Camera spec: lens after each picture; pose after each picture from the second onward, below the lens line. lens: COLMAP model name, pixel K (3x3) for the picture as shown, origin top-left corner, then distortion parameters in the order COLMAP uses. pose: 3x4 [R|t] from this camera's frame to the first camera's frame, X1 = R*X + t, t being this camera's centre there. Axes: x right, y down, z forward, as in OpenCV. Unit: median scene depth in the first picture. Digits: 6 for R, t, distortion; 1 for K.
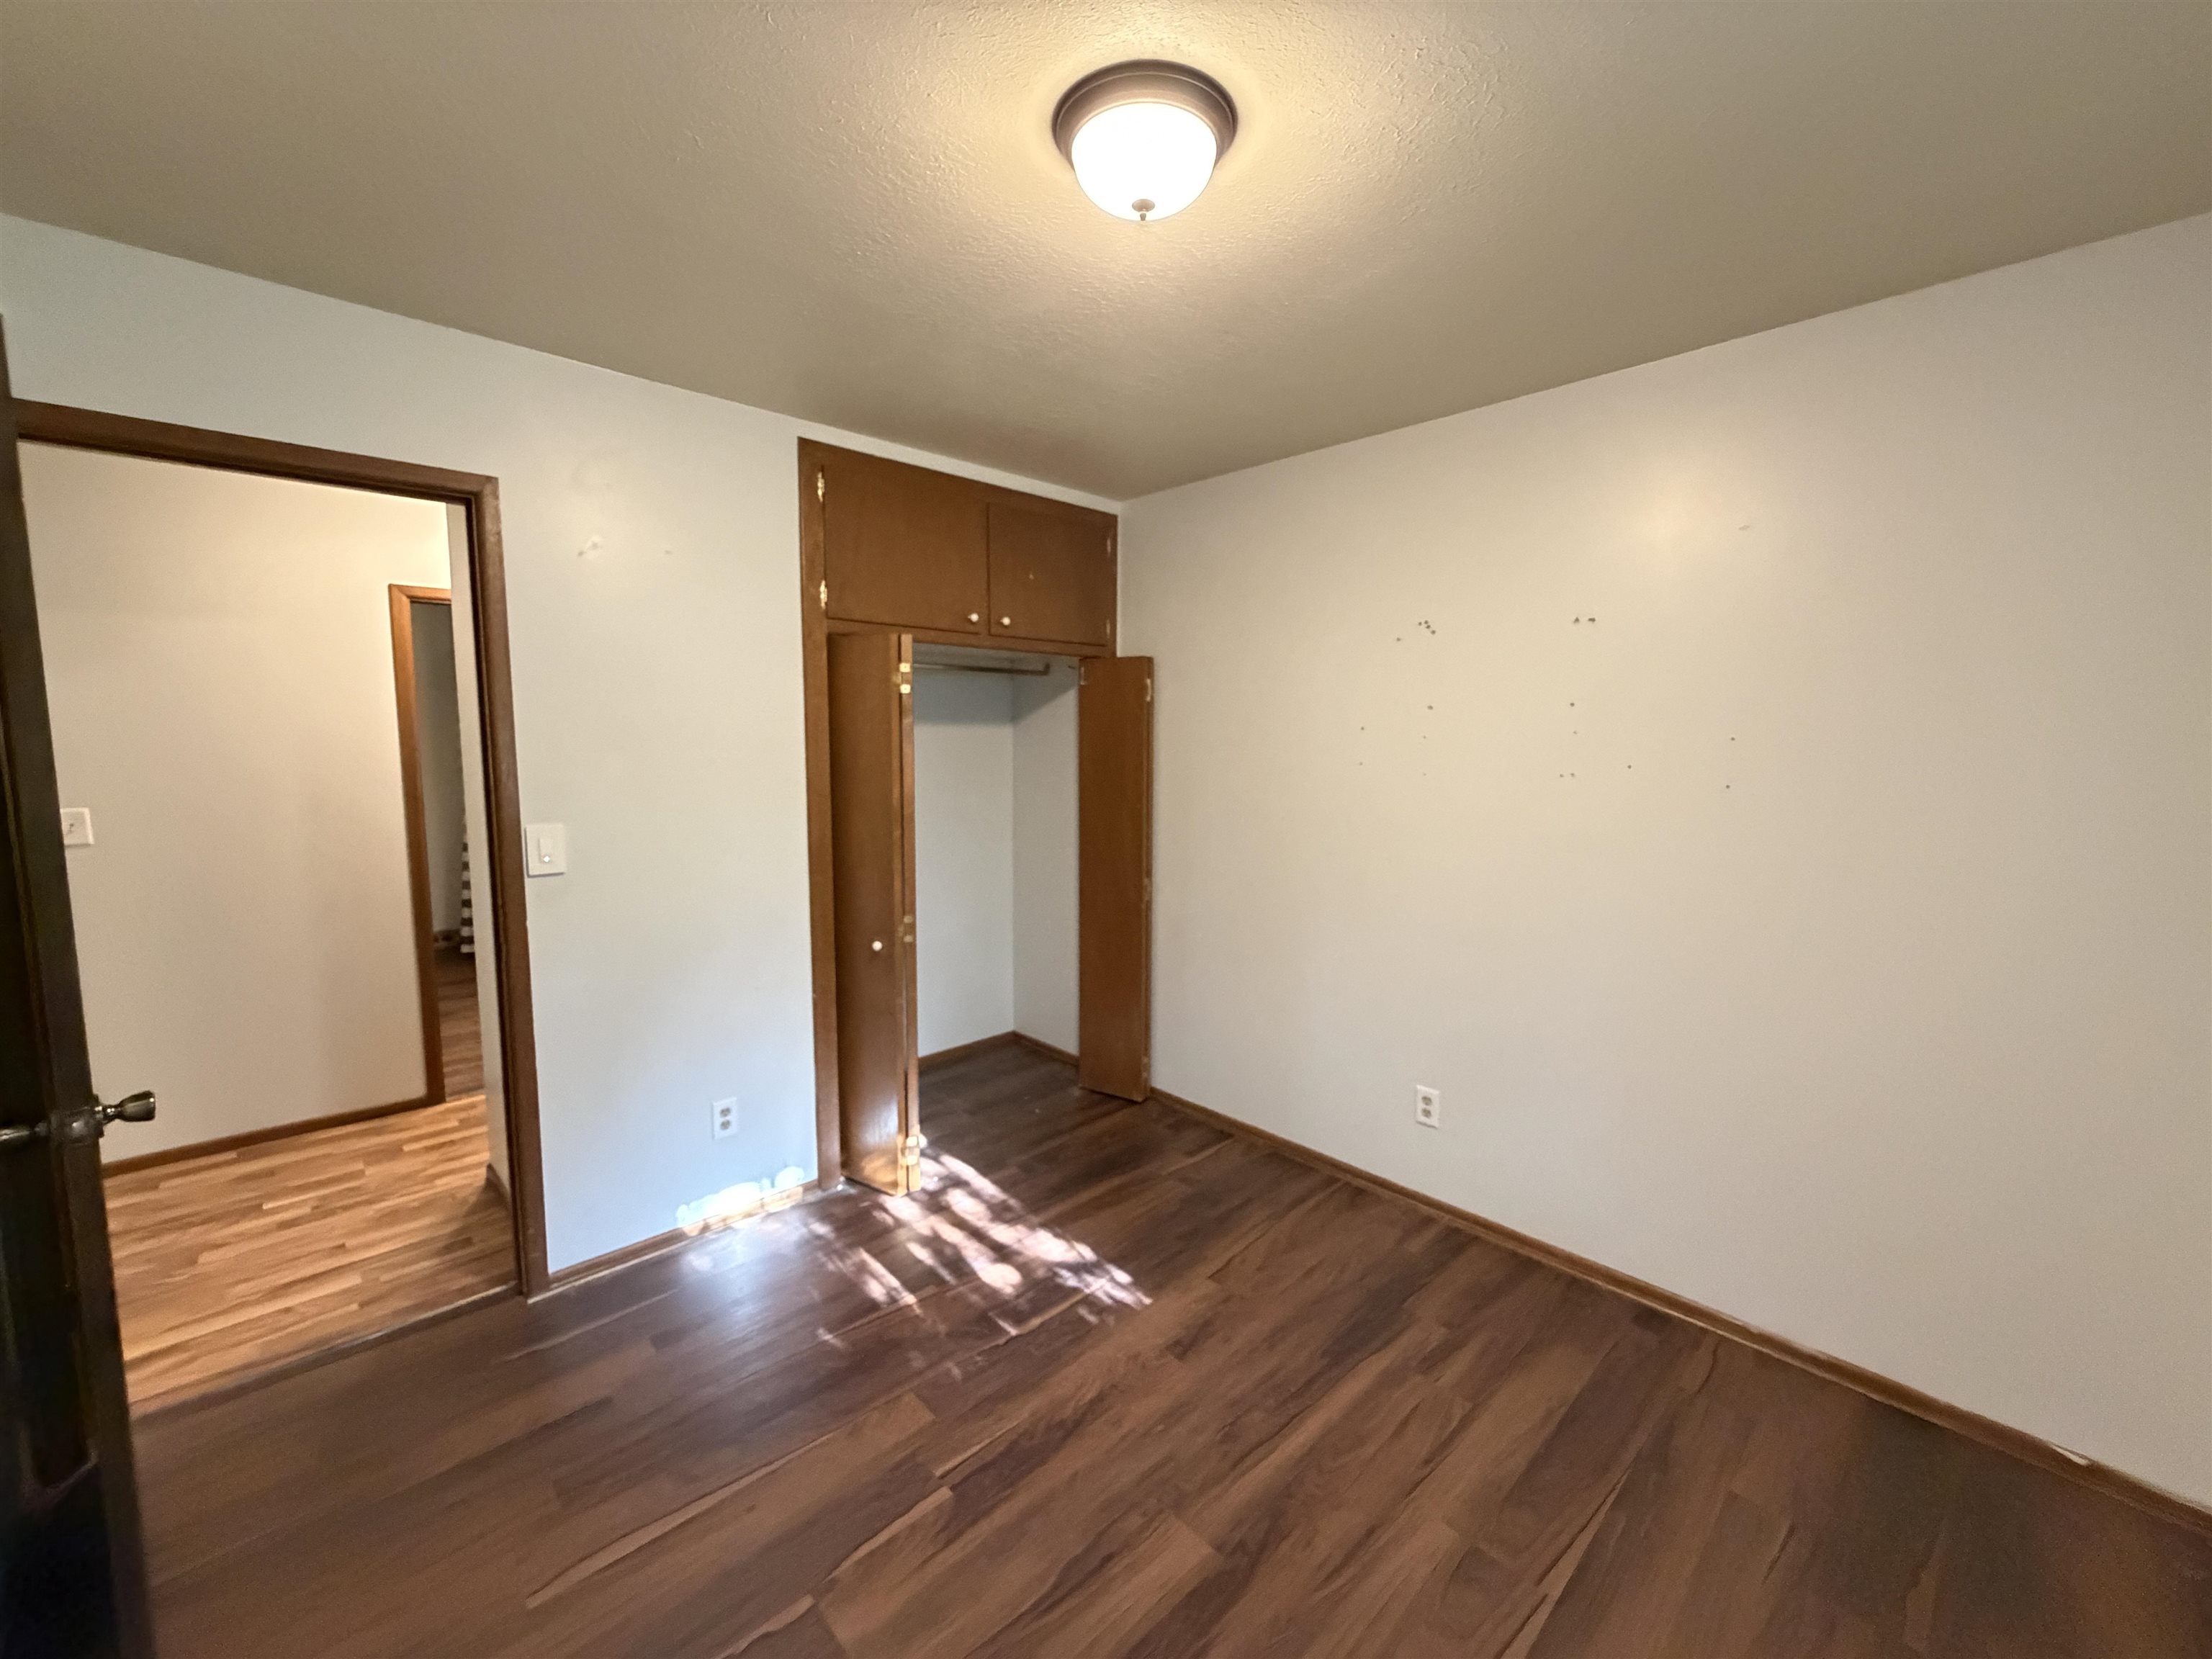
lens RADIAL K [[883.4, 0, 1096.8], [0, 883.4, 825.9], [0, 0, 1]] dist [-0.000813, 0.000756]
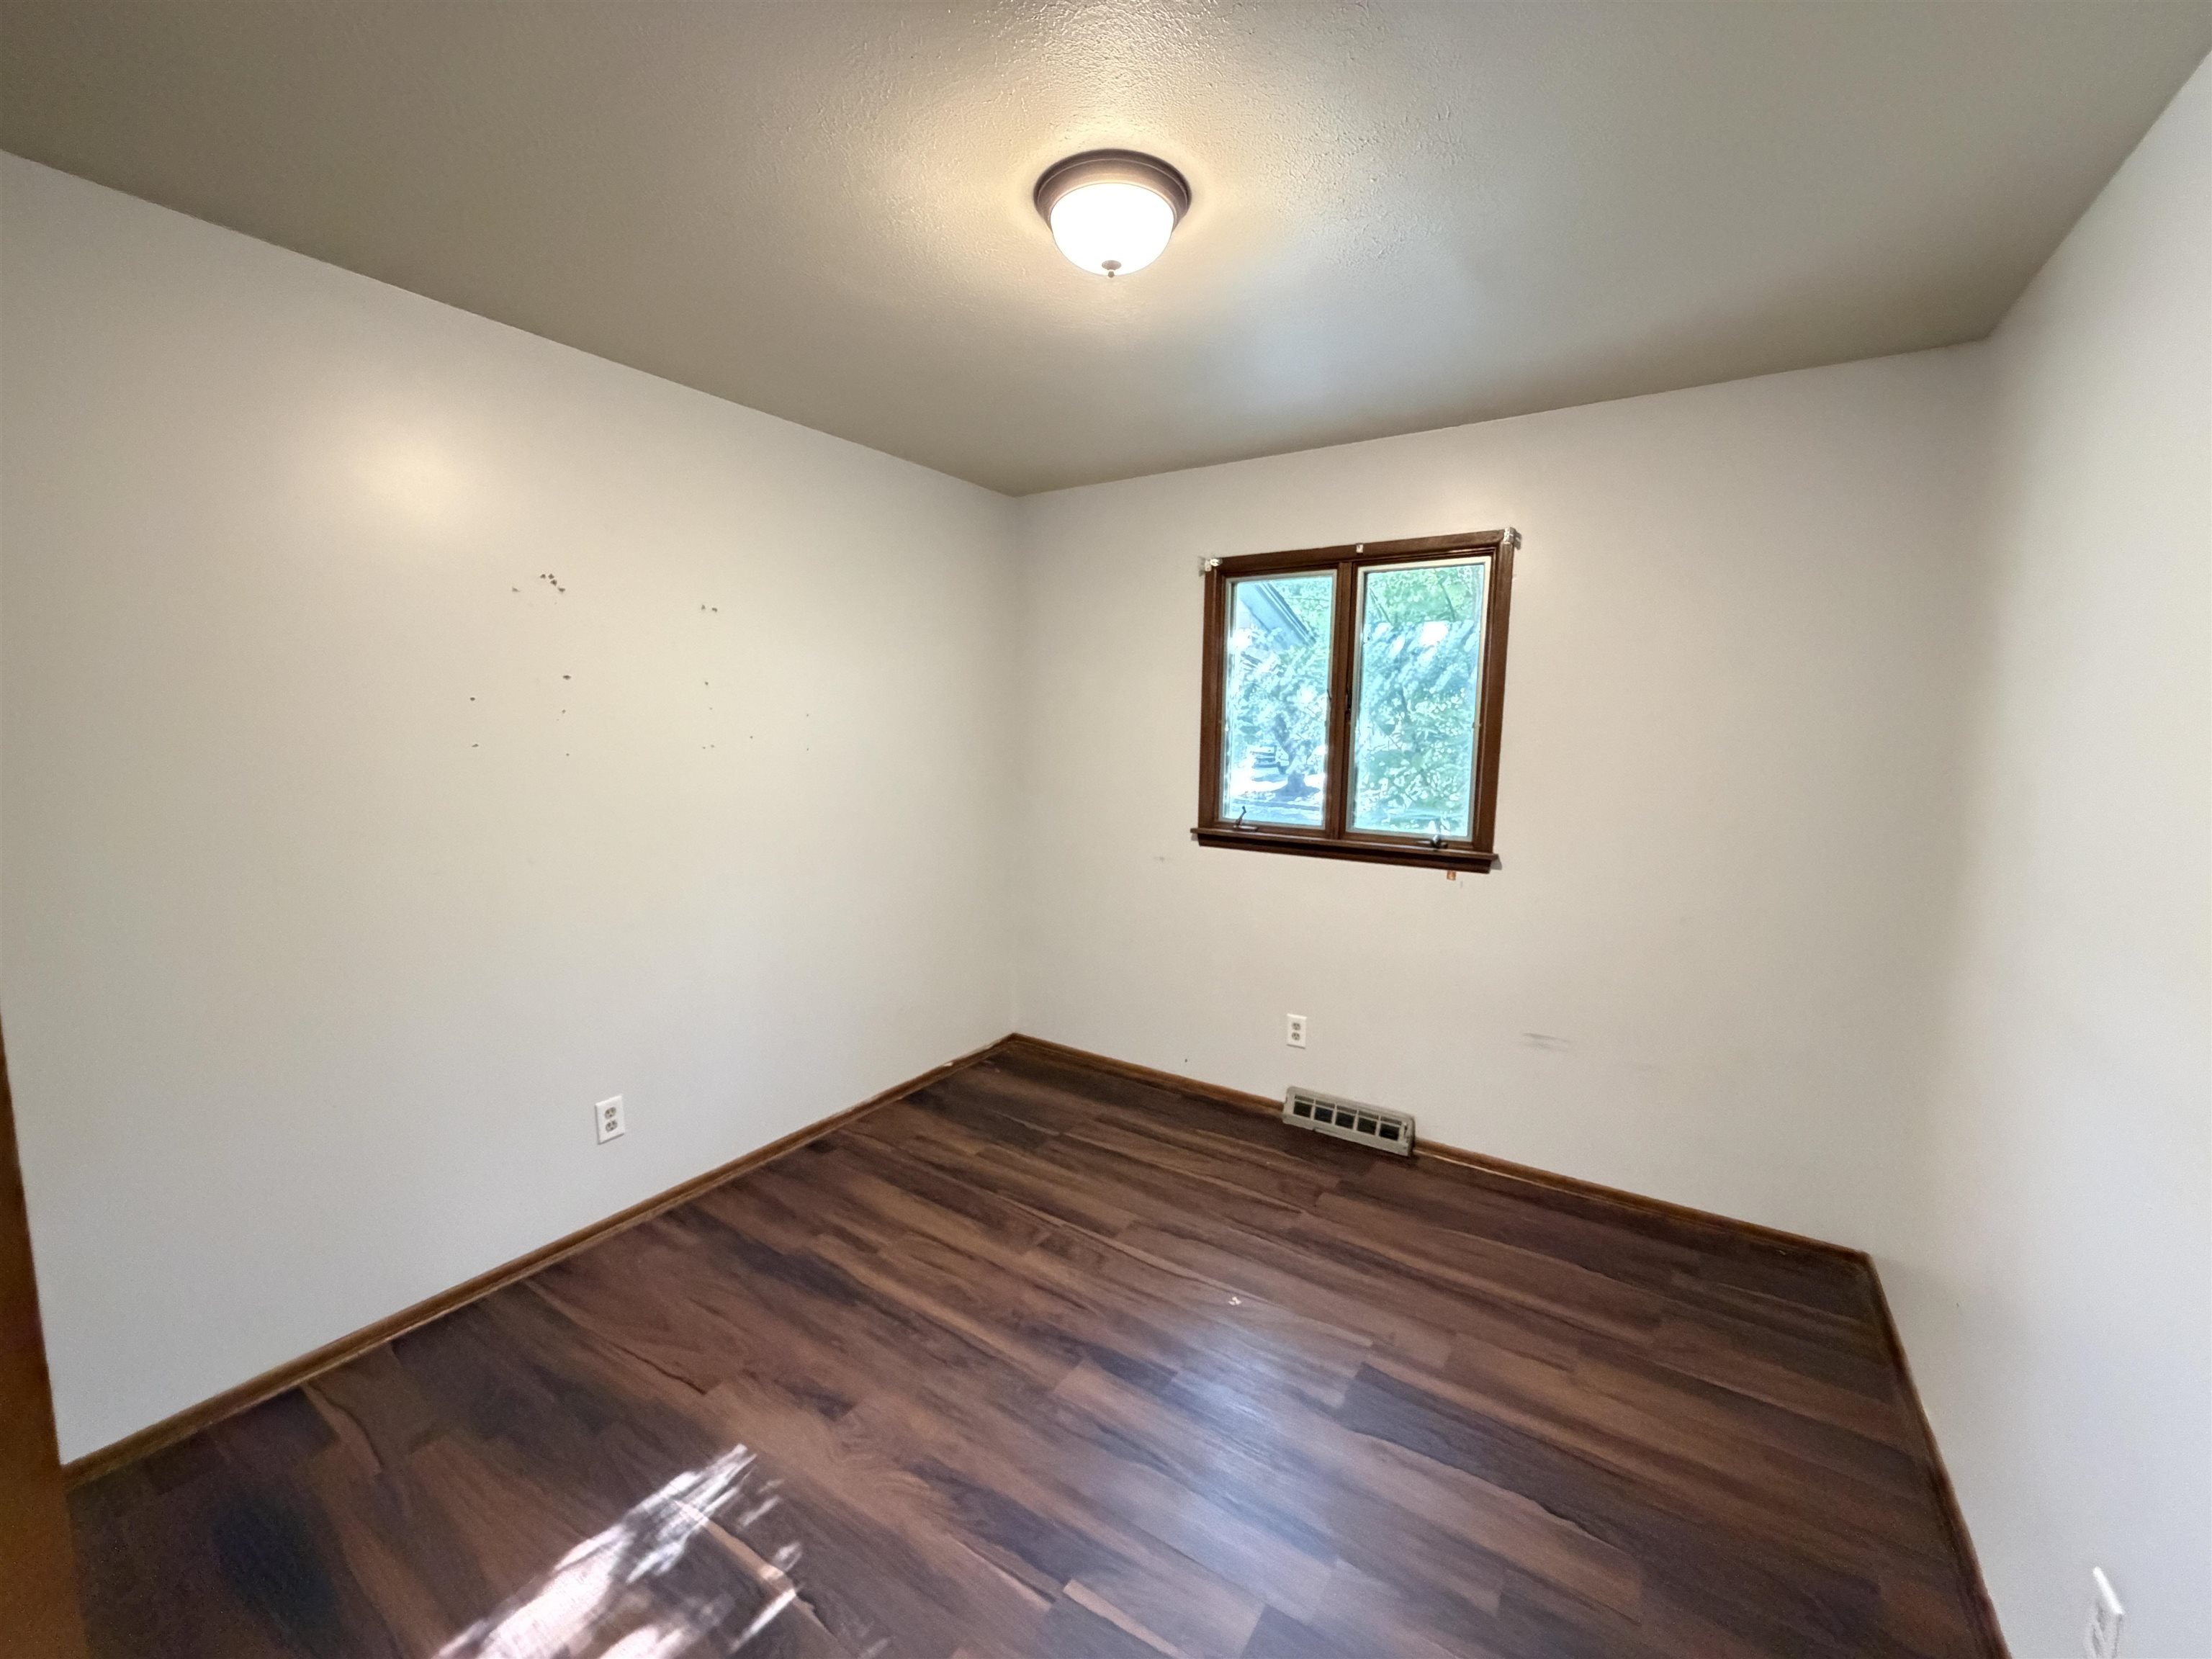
lens RADIAL K [[867.1, 0, 1106.0], [0, 867.1, 829.5], [0, 0, 1]] dist [0.026588, 0.000189]
pose [[-0.232933, -0.125017, 0.964424, -0.735584], [0.078215, 0.986082, 0.146715, -0.088252], [-0.969342, 0.109607, -0.219913, 0.851167]]
